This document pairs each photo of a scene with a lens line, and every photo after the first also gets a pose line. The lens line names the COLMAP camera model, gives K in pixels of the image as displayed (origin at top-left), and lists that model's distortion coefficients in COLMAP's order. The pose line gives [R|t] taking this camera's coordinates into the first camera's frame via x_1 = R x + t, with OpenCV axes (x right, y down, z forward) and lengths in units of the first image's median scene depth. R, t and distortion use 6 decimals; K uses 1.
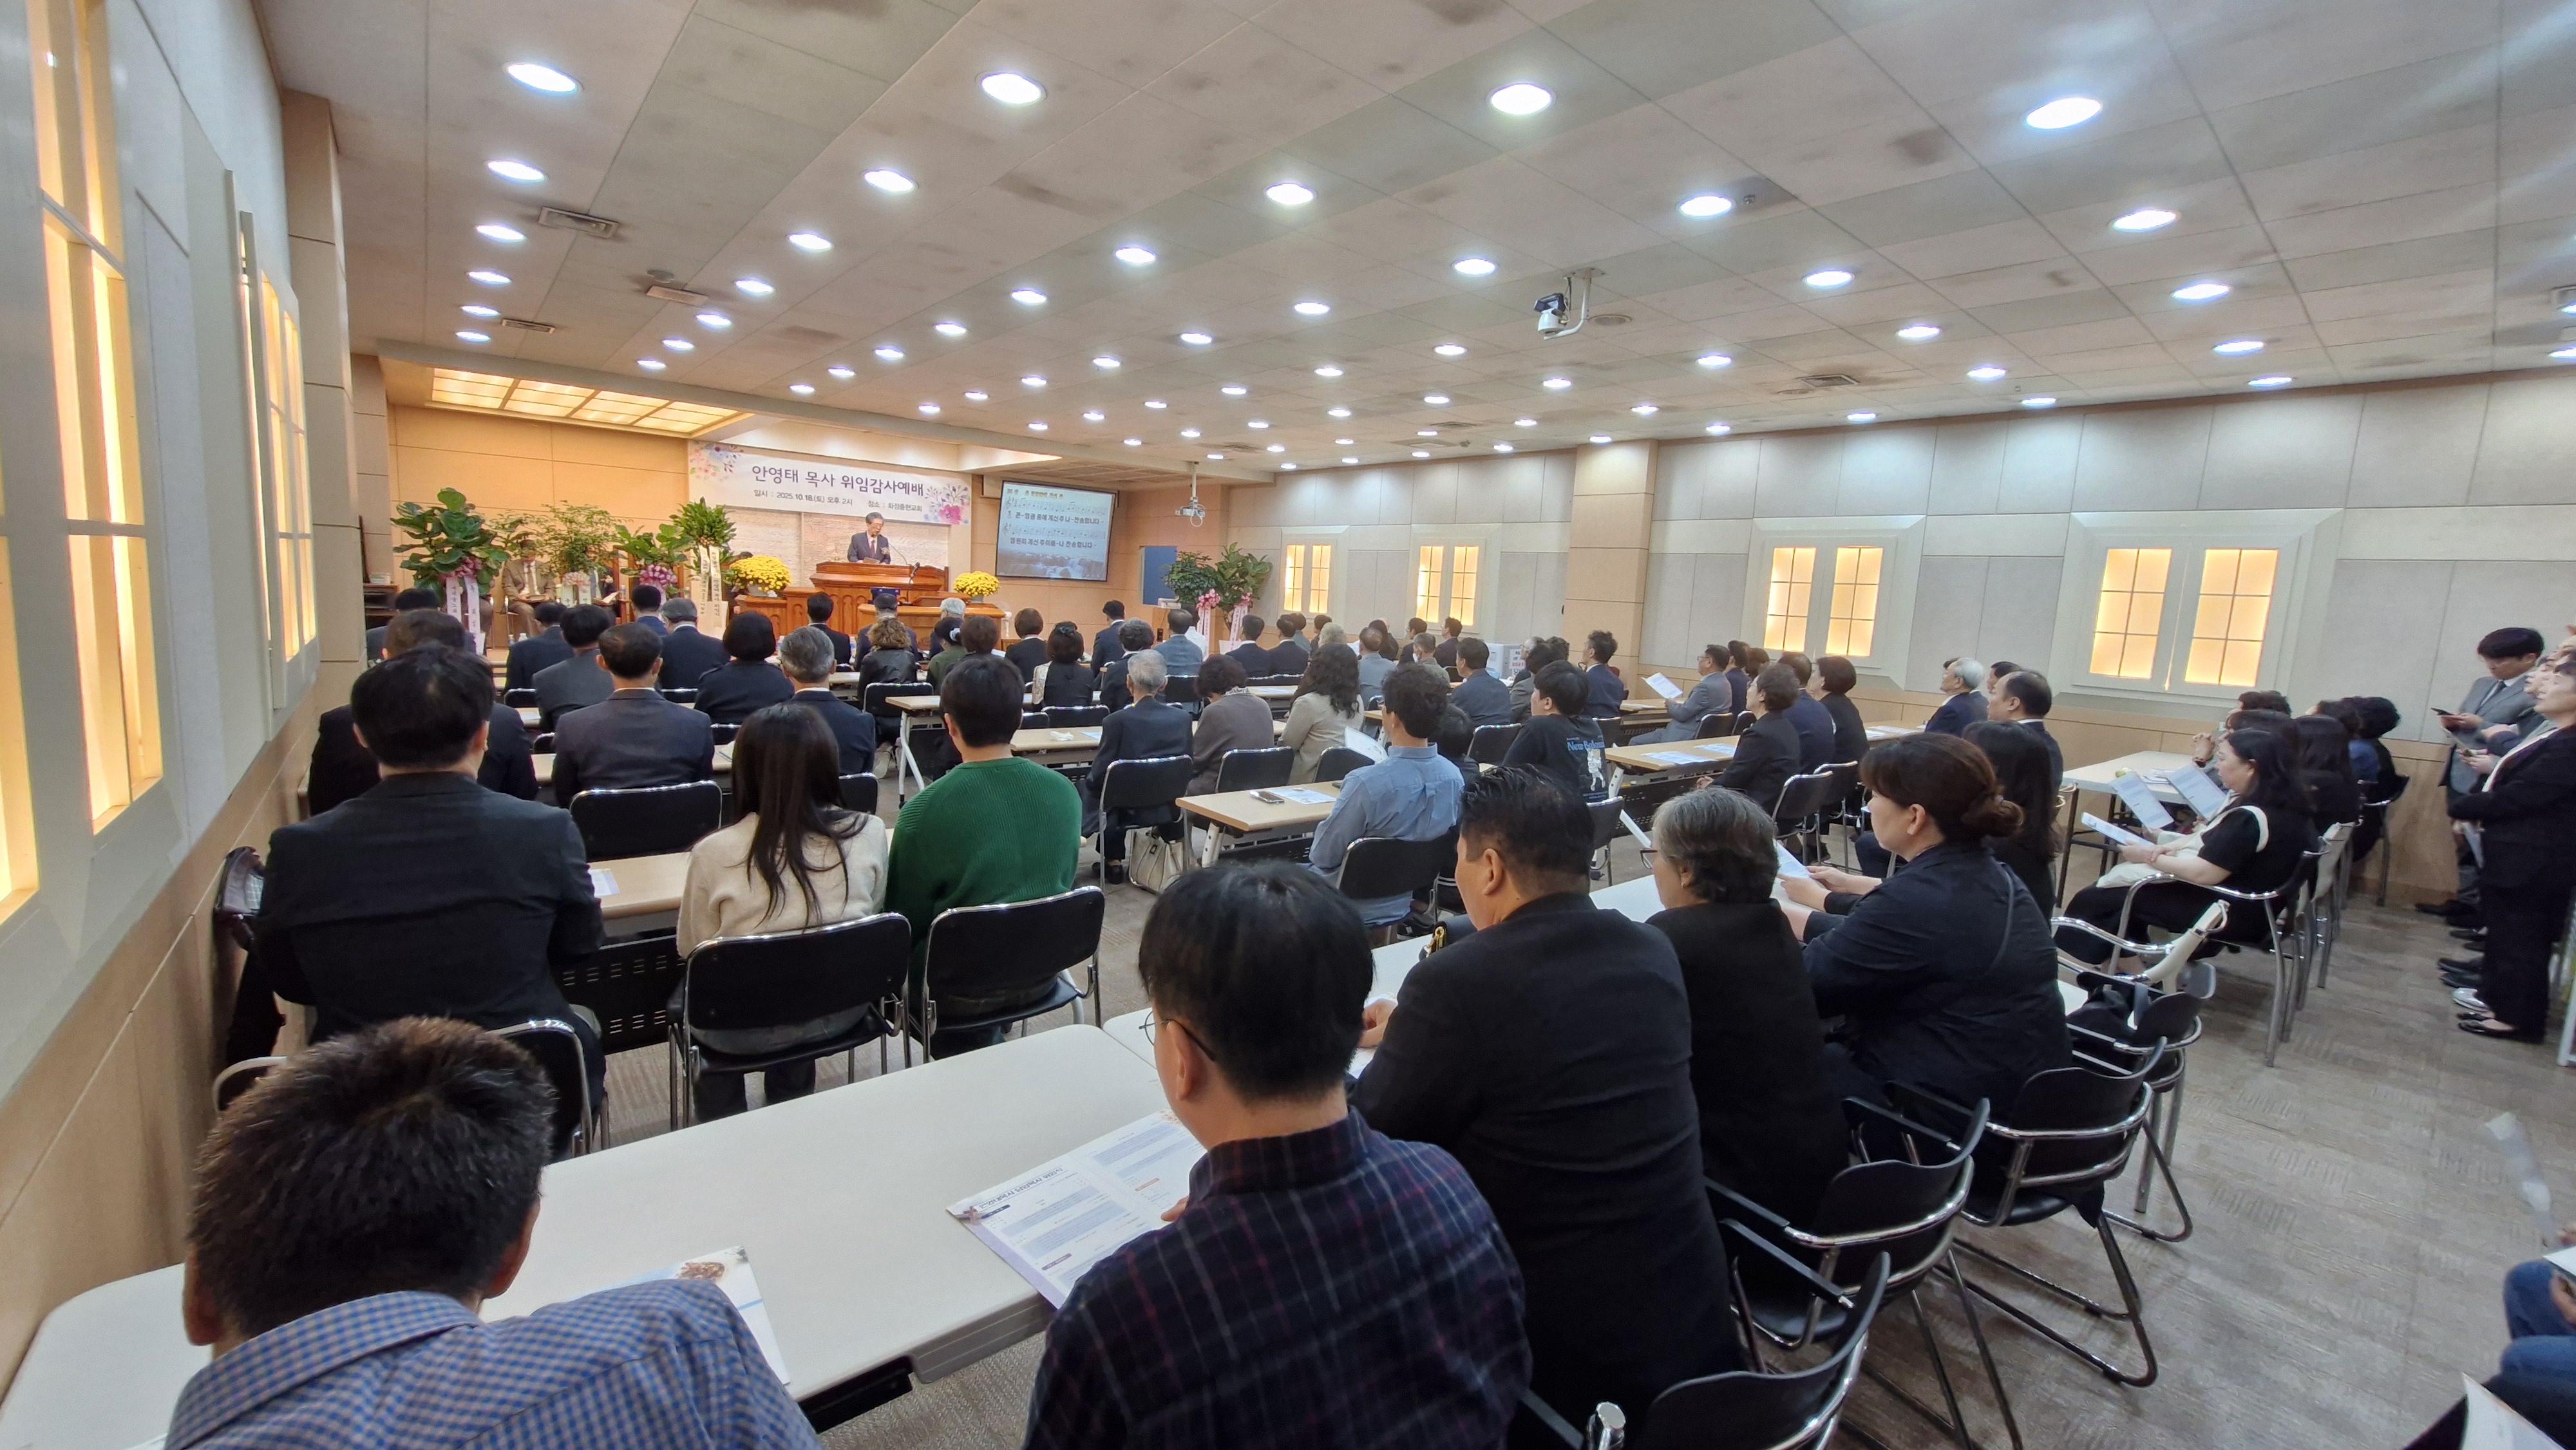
lens RADIAL K [[1020.5, 0, 1304.9], [0, 1020.5, 723.9], [0, 0, 1]] dist [0.001510, 0.000015]
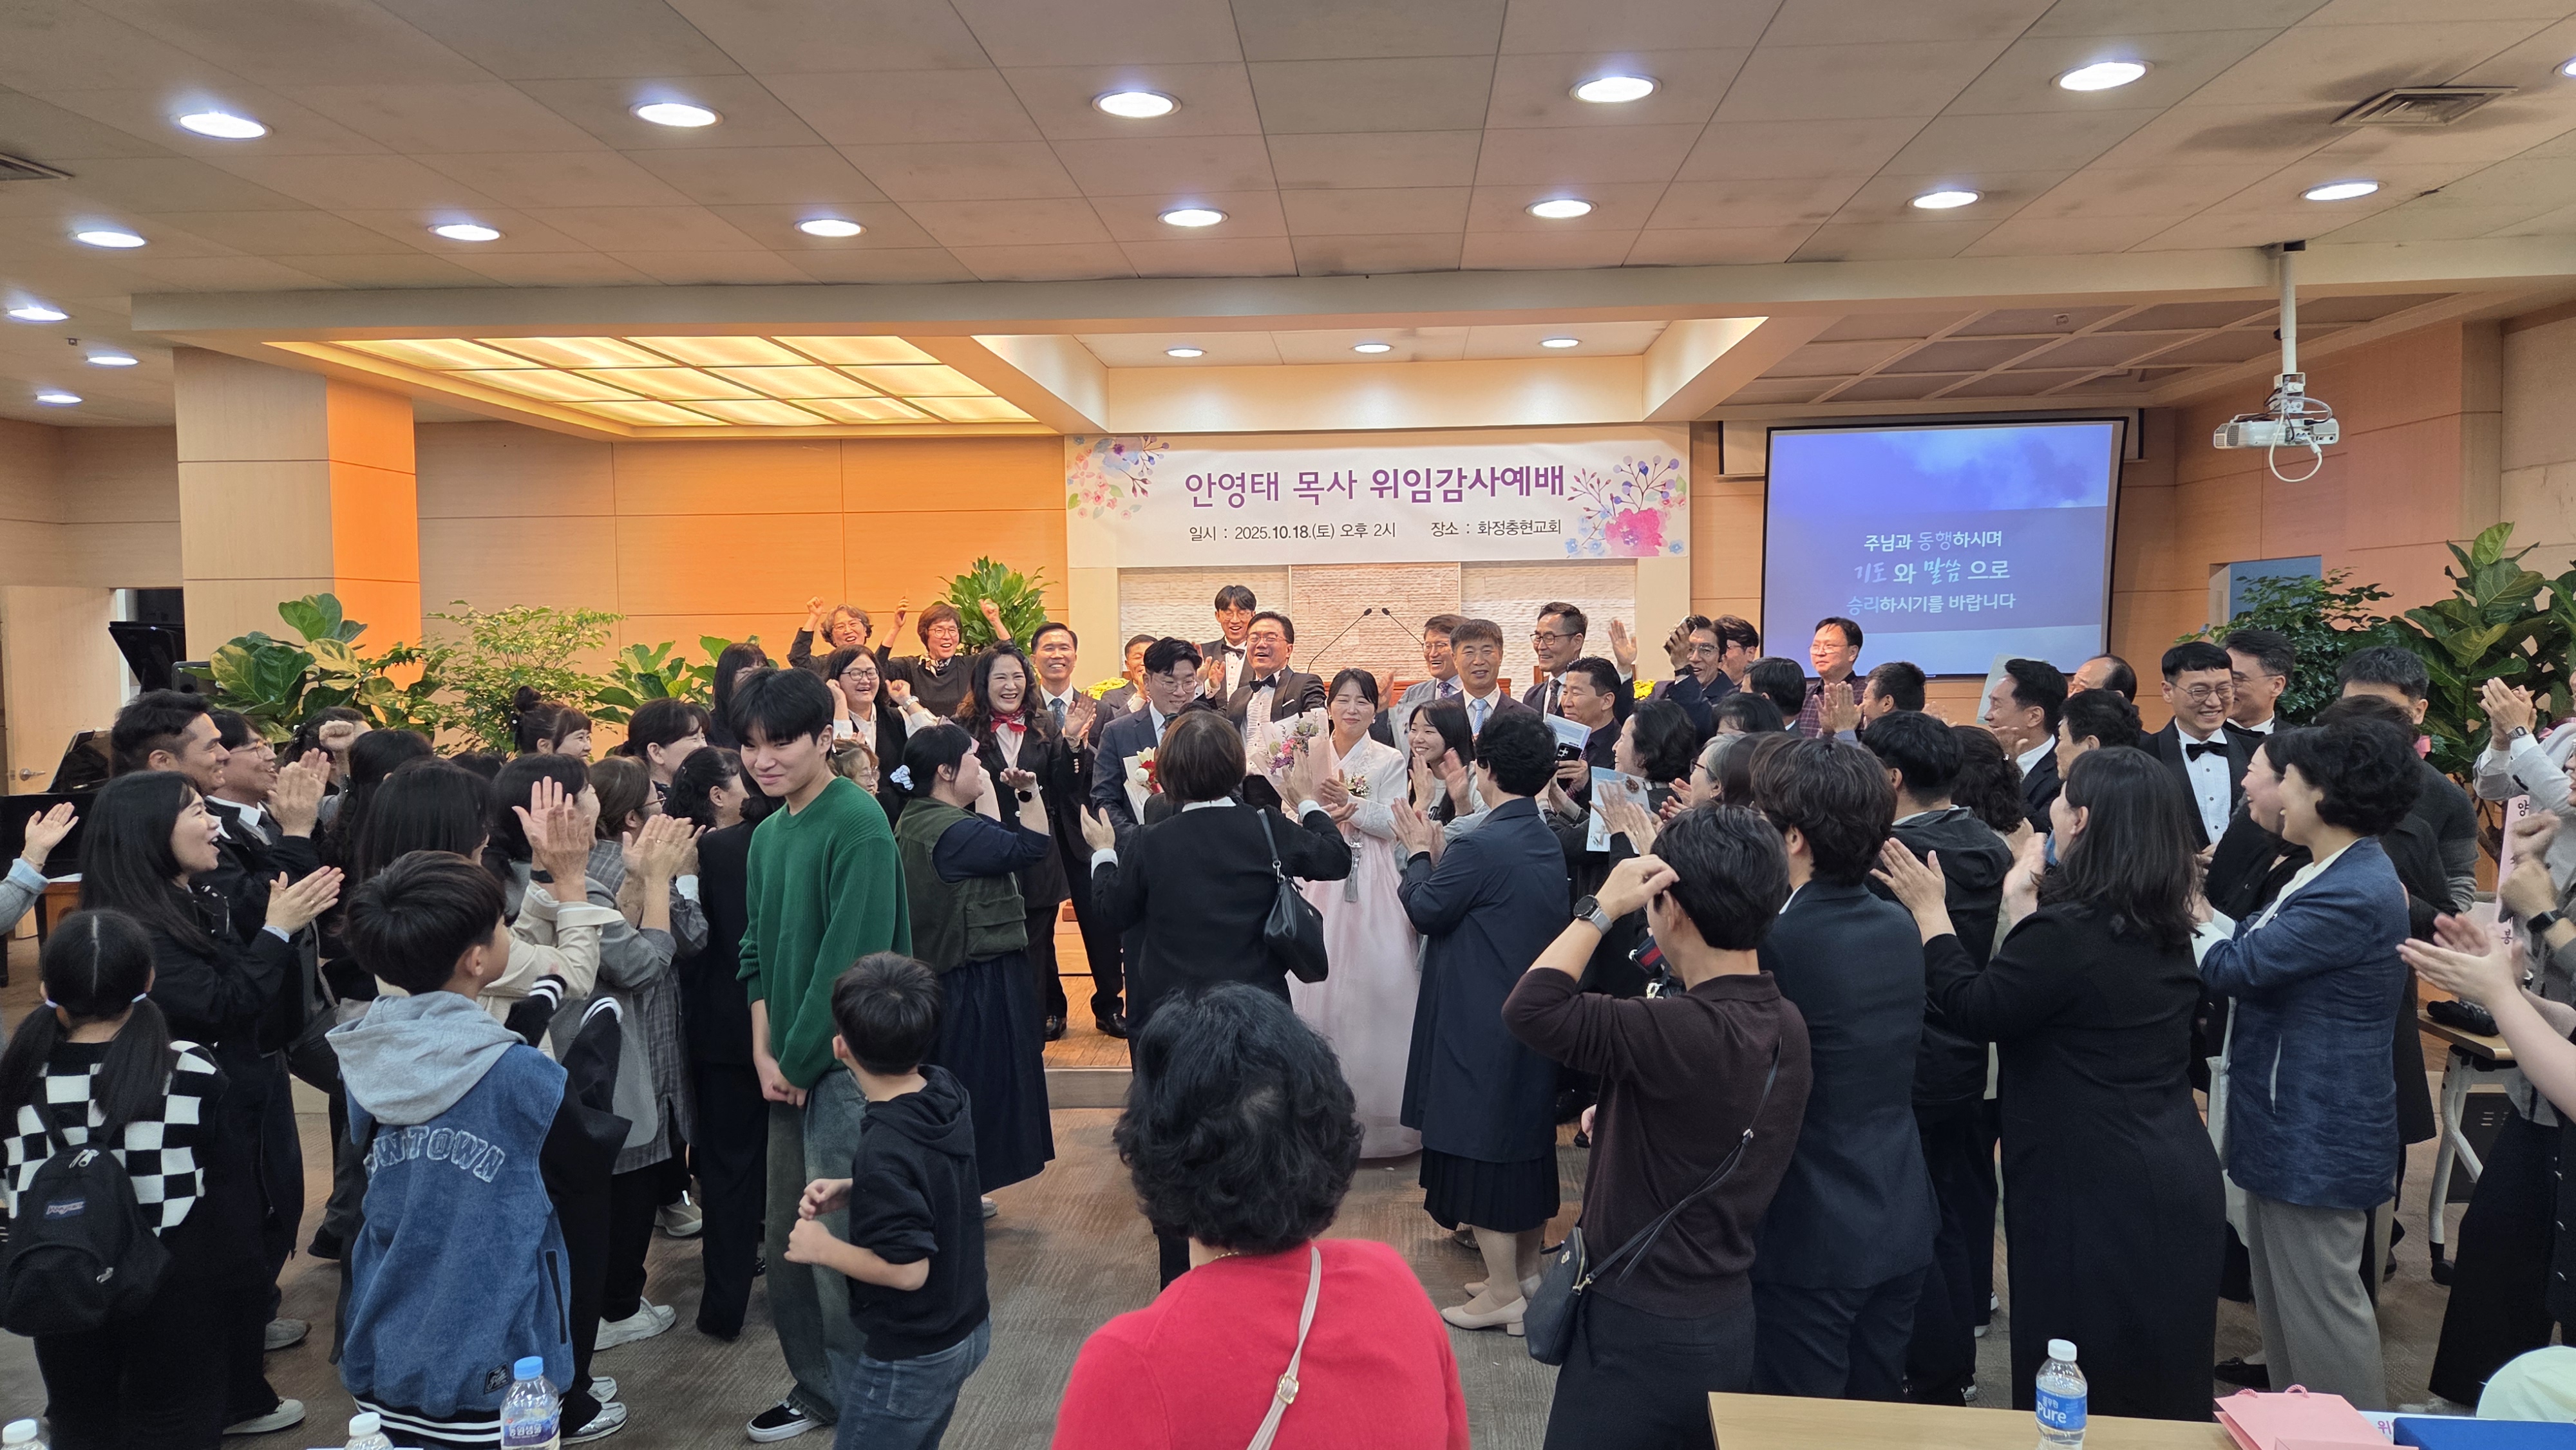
lens RADIAL K [[1736.6, 0, 1288.0], [0, 1736.6, 725.0], [0, 0, 1]] dist [0.081064, -0.047478]
pose [[0.718125, -0.026964, -0.695391, 0.030345], [-0.038573, 0.996171, -0.078461, -0.097417], [0.694844, 0.083169, 0.714335, 0.573188]]
